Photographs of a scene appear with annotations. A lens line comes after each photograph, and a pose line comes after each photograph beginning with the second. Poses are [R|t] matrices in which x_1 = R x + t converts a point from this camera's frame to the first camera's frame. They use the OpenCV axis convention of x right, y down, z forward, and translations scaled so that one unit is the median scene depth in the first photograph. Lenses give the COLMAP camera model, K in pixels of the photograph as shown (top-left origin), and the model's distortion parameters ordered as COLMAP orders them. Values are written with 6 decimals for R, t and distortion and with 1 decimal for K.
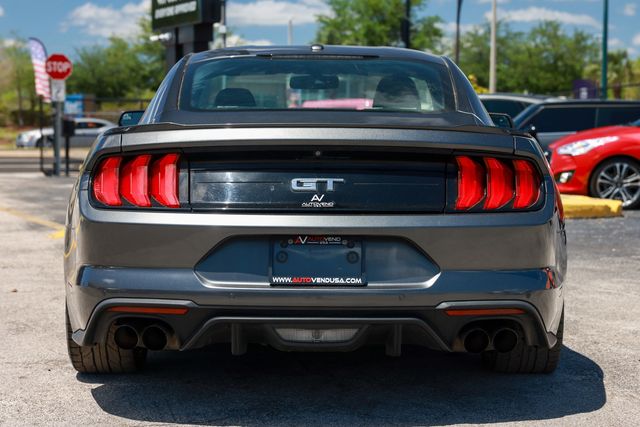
lens RADIAL K [[1226.3, 0, 338.9], [0, 1226.3, 213.1], [0, 0, 1]] dist [0.194110, 0.106904]
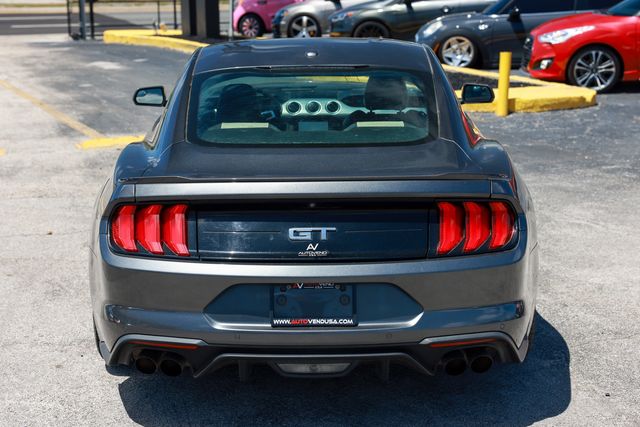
lens RADIAL K [[1100.8, 0, 320.0], [0, 1100.8, 213.5], [0, 0, 1]] dist [0.140447, 0.036139]
pose [[0.999710, -0.012512, -0.020563, 0.009862], [0.015479, 0.988396, 0.151108, -0.185194], [0.018434, -0.151383, 0.988303, 0.019750]]
